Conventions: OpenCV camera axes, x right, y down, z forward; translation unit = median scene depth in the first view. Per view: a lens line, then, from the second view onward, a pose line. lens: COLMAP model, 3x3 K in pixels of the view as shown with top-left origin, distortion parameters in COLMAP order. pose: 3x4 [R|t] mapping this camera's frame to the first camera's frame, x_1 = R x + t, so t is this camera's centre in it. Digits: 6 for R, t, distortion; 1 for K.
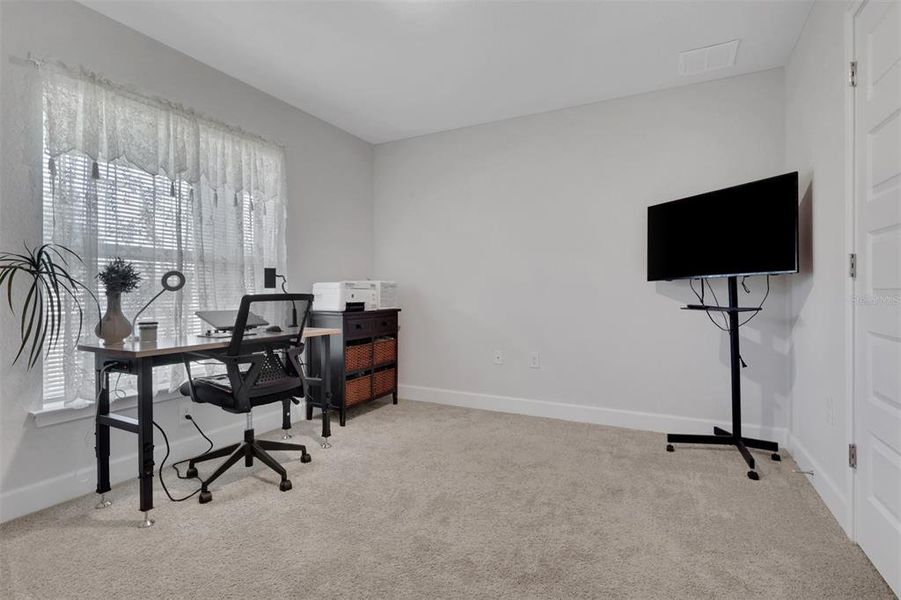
lens RADIAL K [[429.3, 0, 450.6], [0, 429.3, 326.1], [0, 0, 1]] dist [-0.000929, 0.000913]
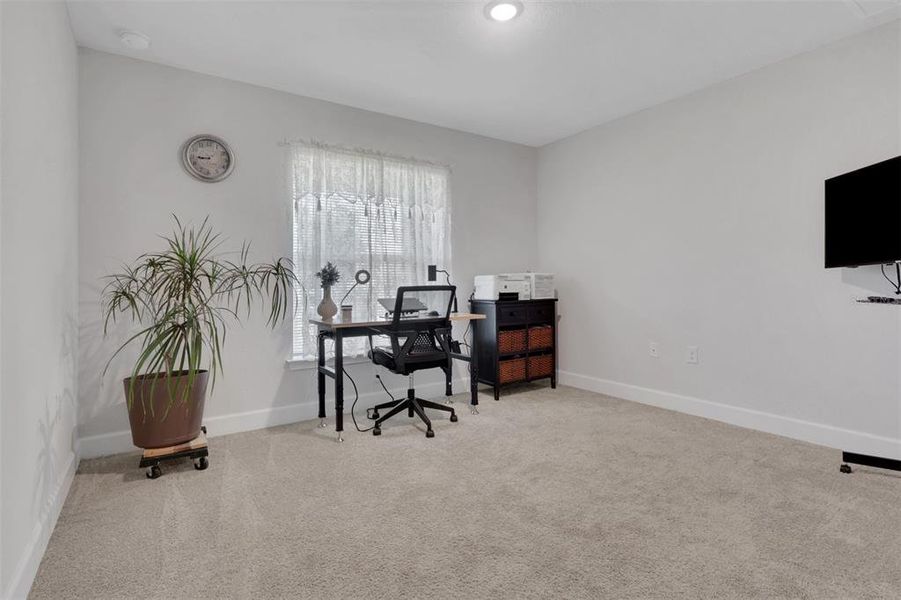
lens RADIAL K [[429.3, 0, 450.6], [0, 429.3, 326.1], [0, 0, 1]] dist [-0.000929, 0.000913]
pose [[0.884049, 0.039237, -0.465744, 0.243891], [-0.028562, 0.999143, 0.029959, 0.005228], [0.466520, -0.013183, 0.884412, -0.105887]]
